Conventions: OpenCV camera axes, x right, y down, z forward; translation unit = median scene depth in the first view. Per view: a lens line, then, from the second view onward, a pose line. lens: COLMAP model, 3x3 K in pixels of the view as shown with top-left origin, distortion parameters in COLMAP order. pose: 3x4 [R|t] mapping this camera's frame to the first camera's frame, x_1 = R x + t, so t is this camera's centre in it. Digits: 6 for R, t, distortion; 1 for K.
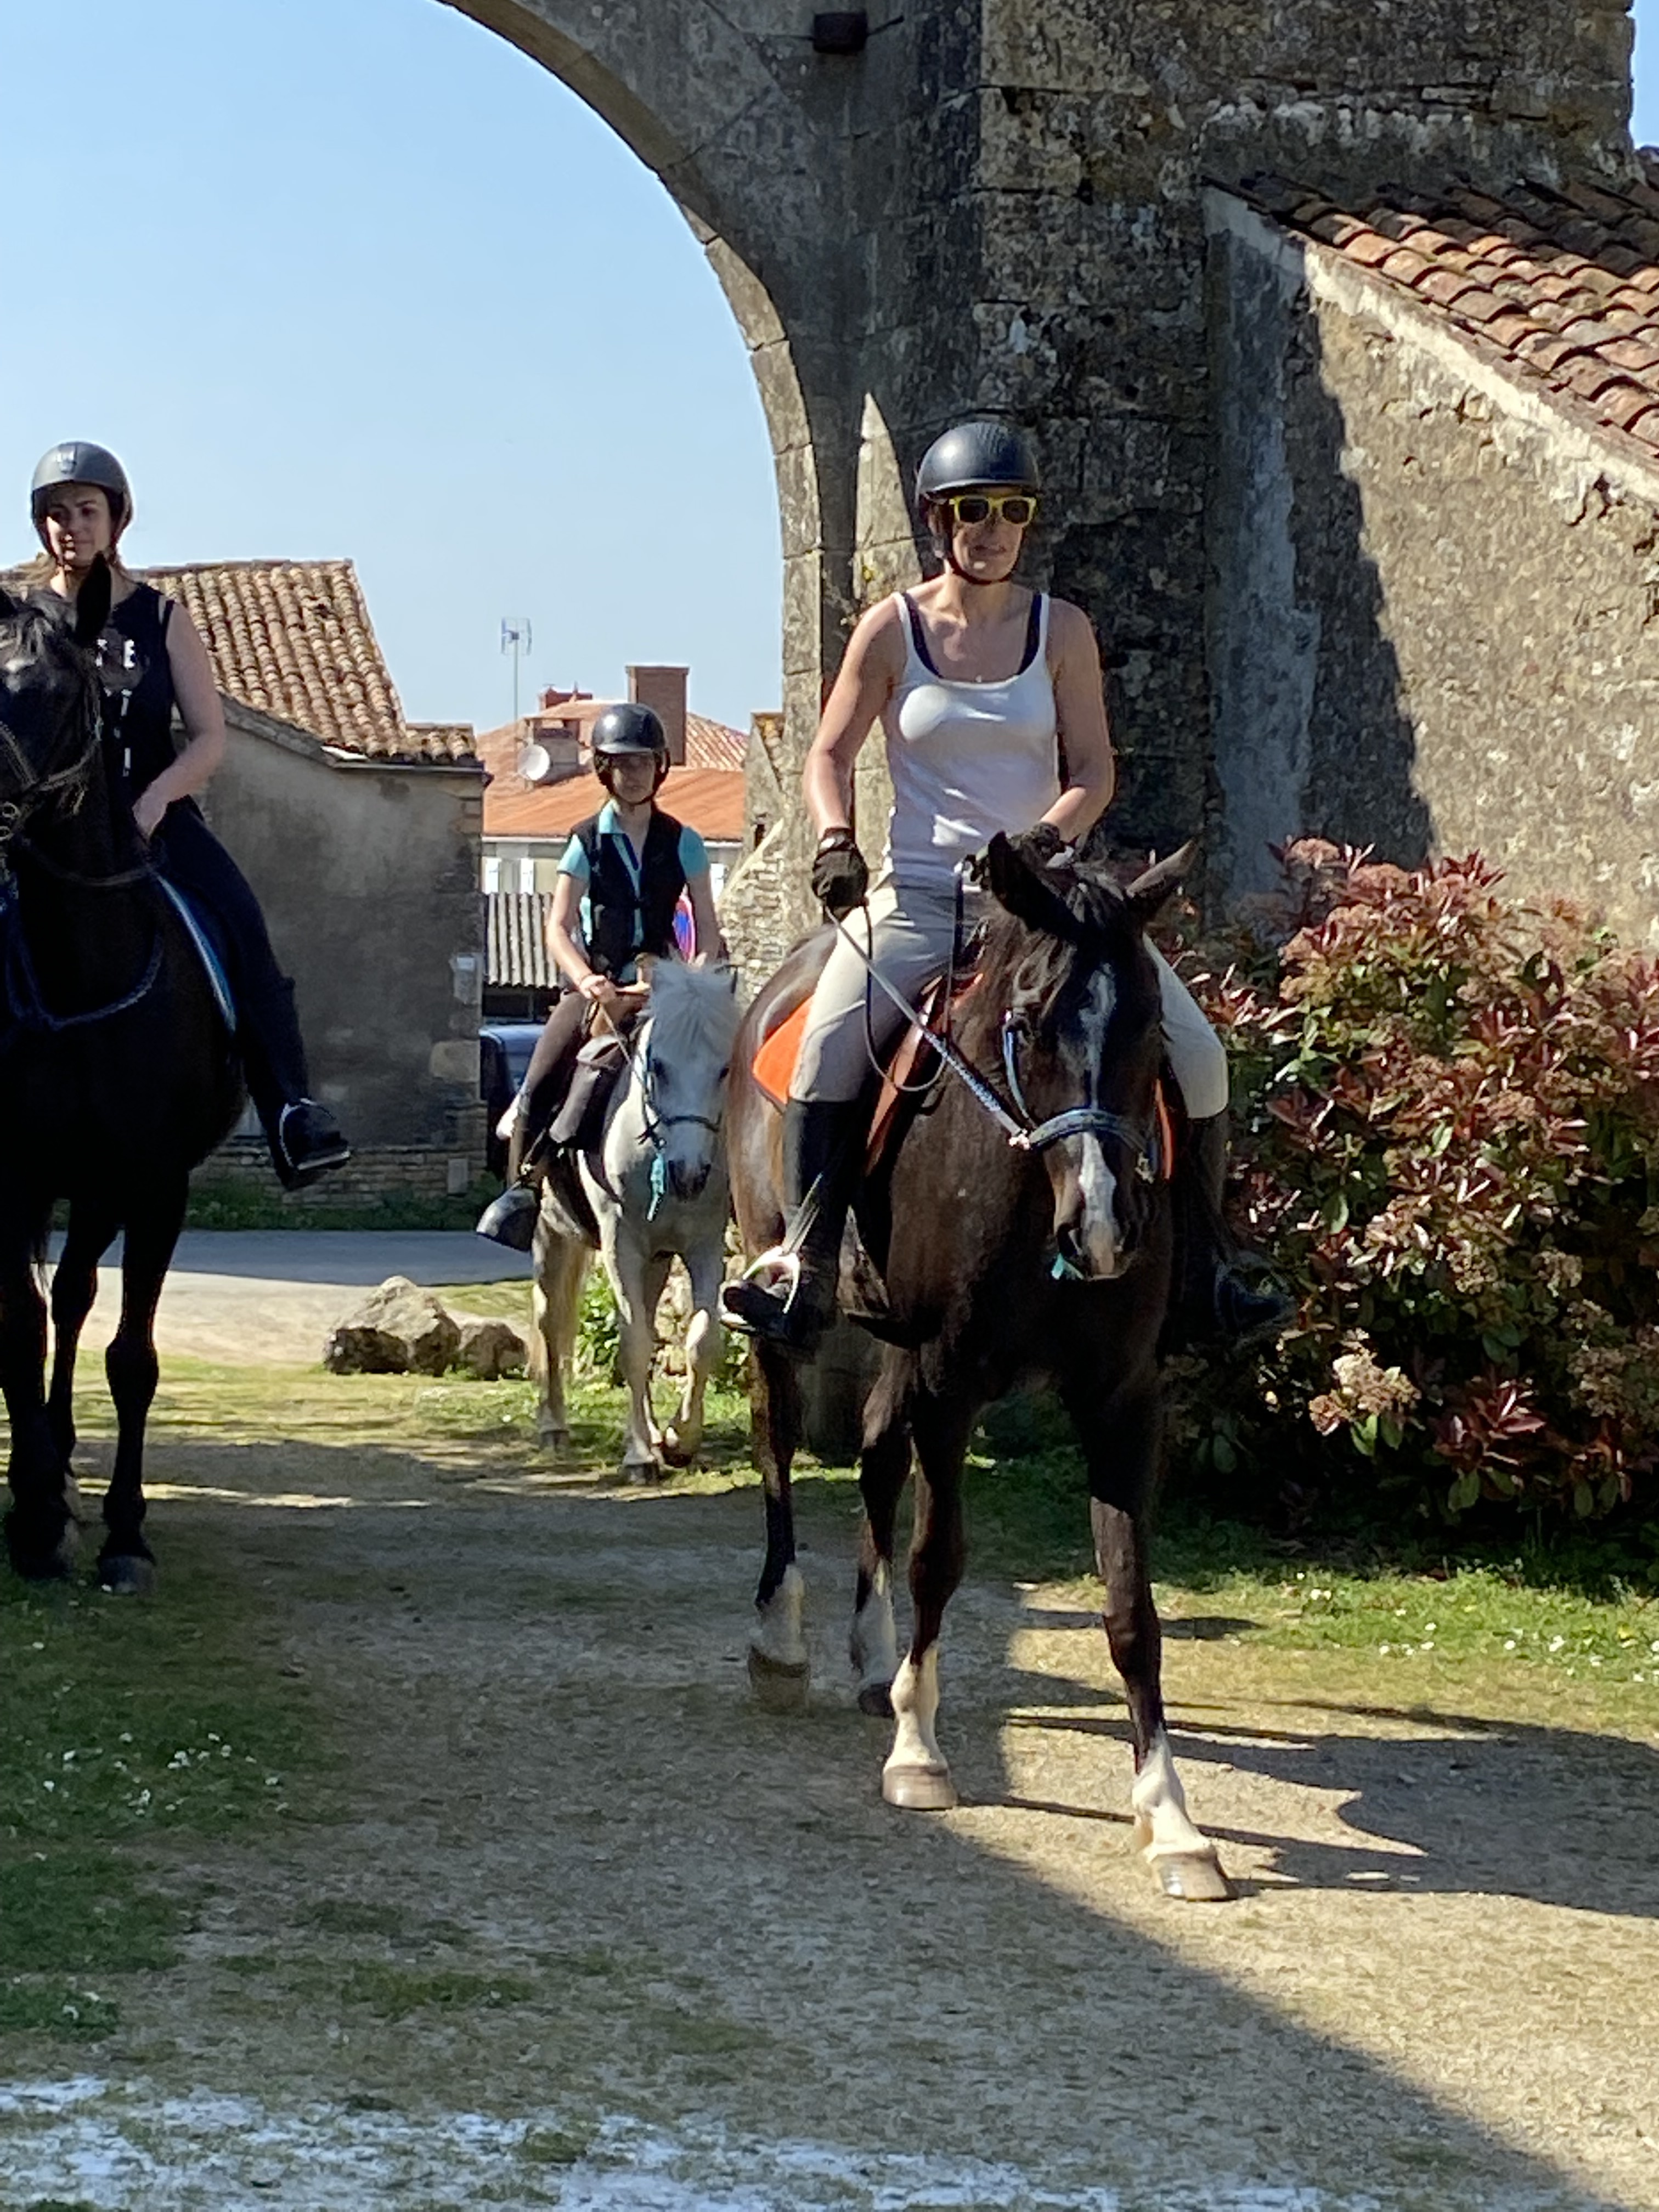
lens RADIAL K [[5452.9, 0, 865.2], [0, 5452.9, 1174.4], [0, 0, 1]] dist [0.123751, 0.000000]
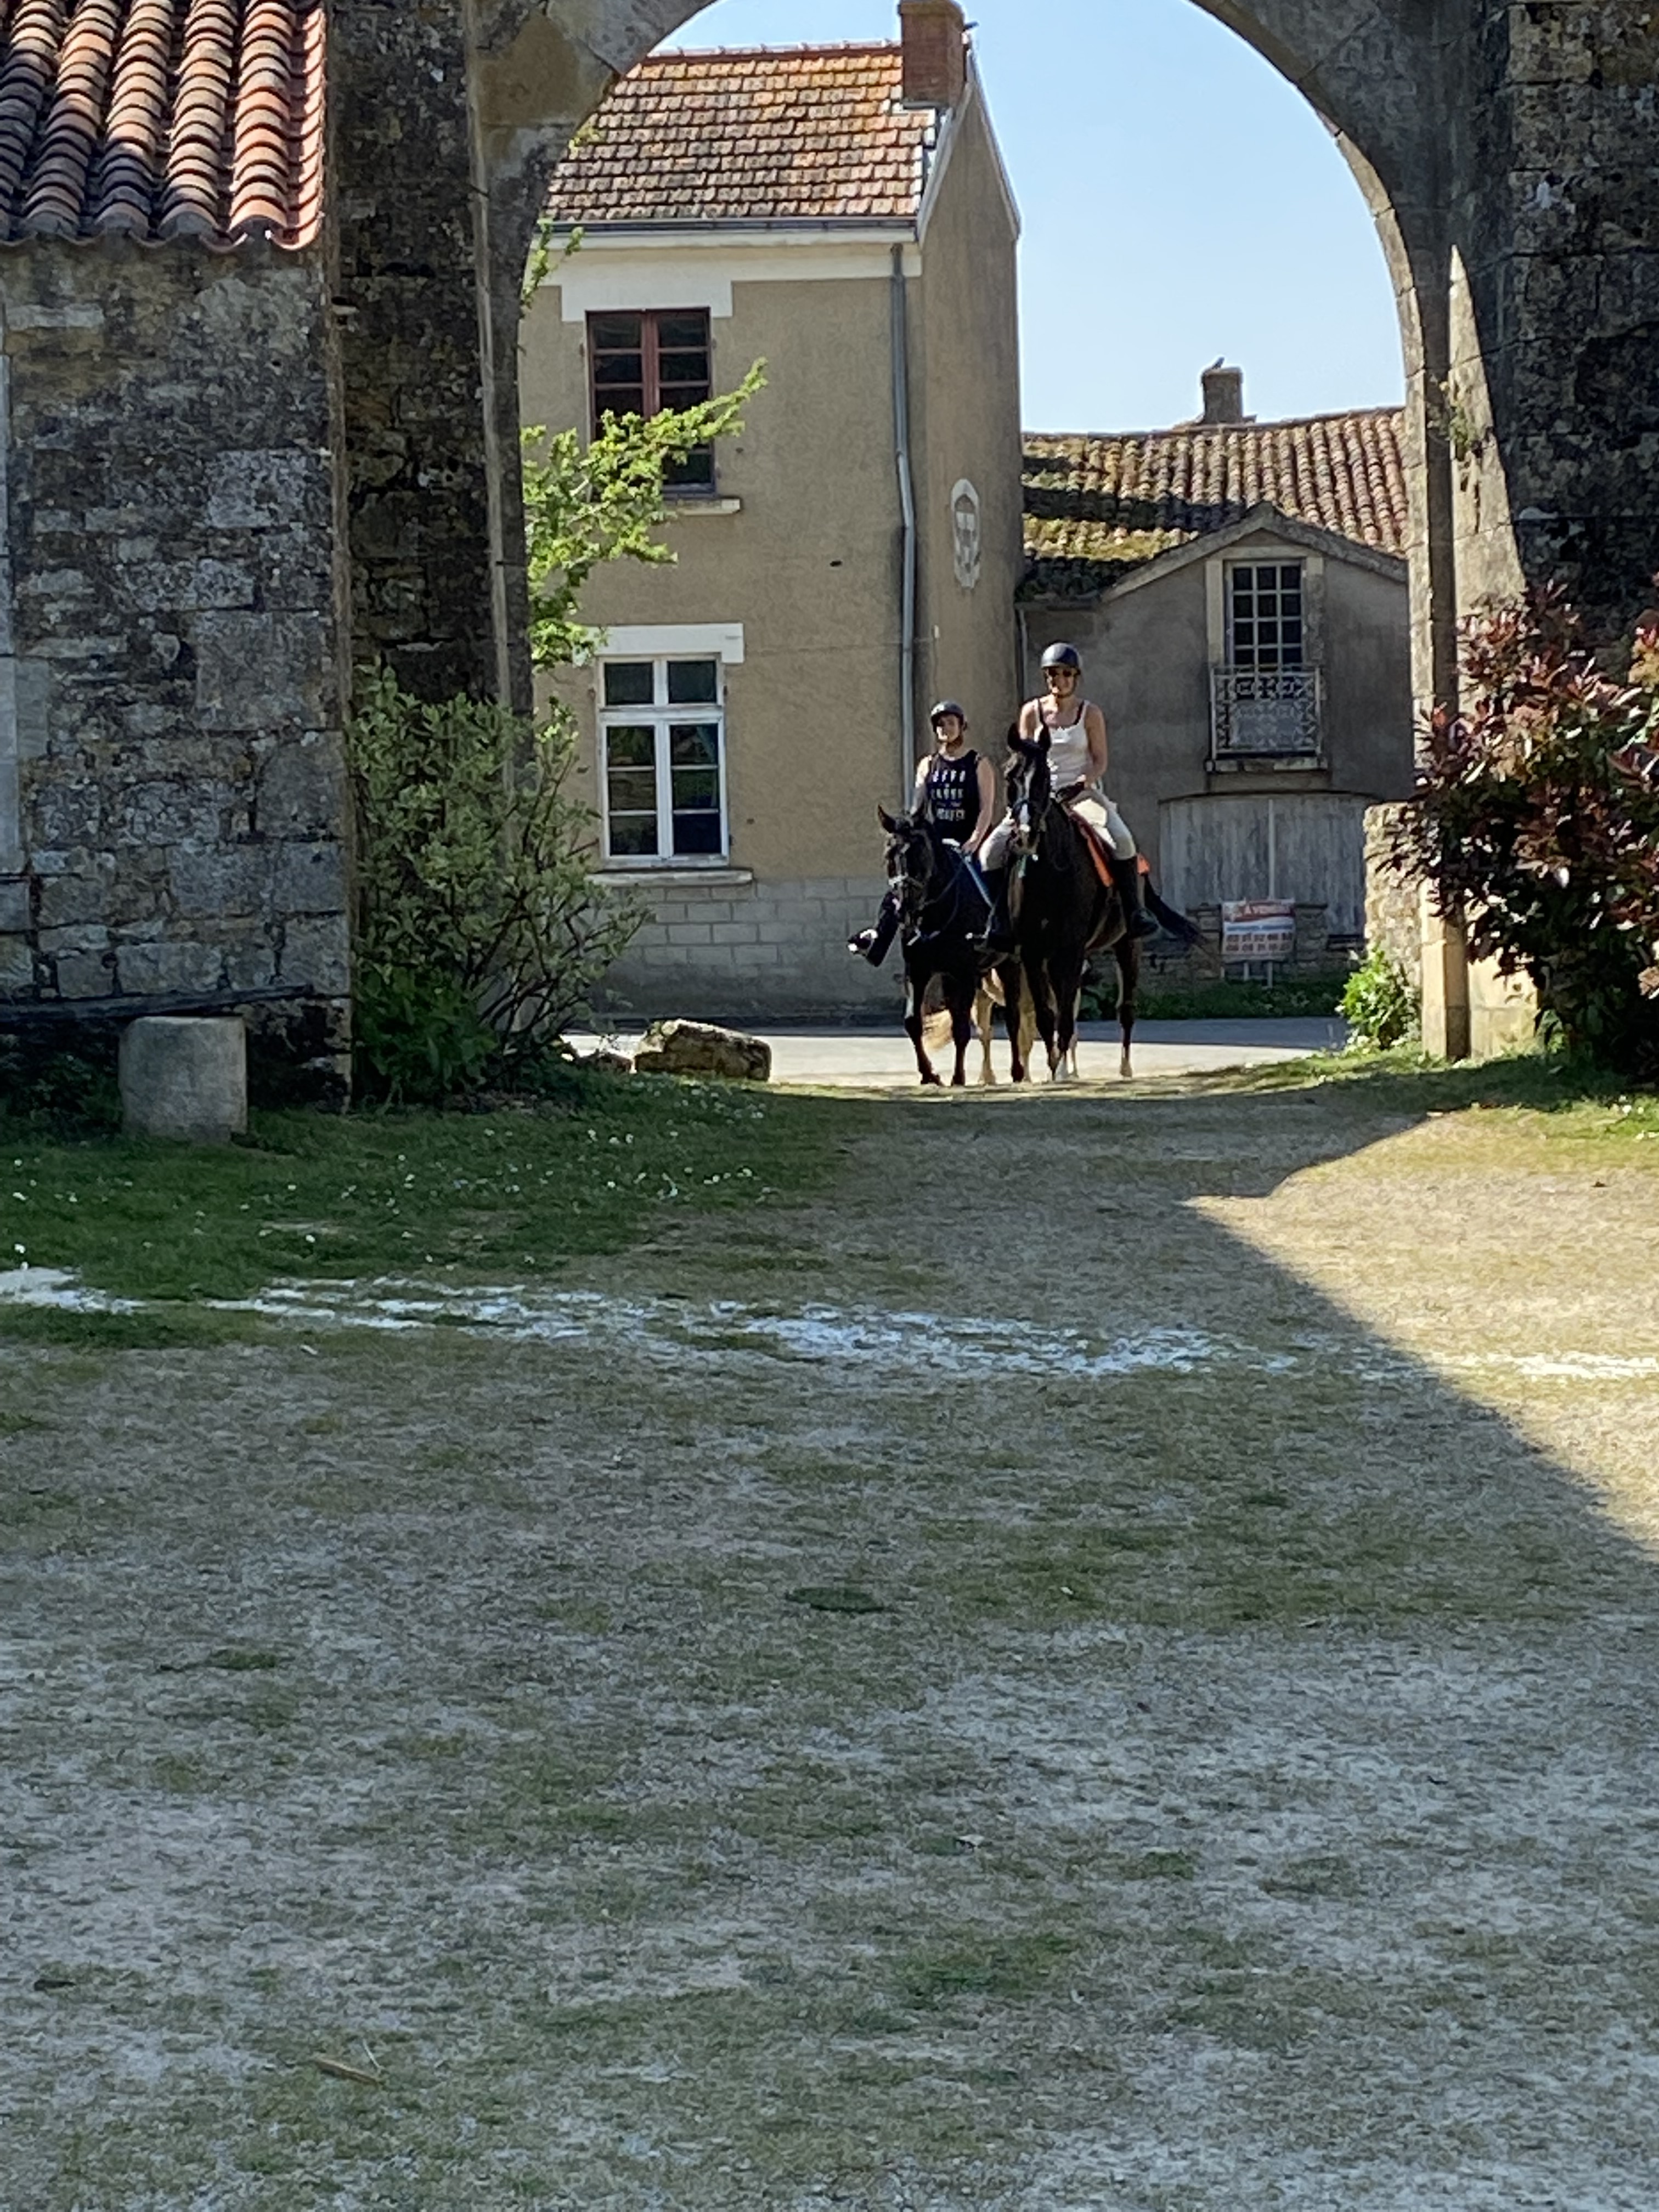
lens RADIAL K [[5452.9, 0, 864.8], [0, 5452.9, 1140.5], [0, 0, 1]] dist [0.123751, 0.000000]
pose [[0.970325, -0.023488, -0.240661, 0.173613], [0.028411, 0.999452, 0.017006, 0.042517], [0.240129, -0.023338, 0.970460, -0.294867]]
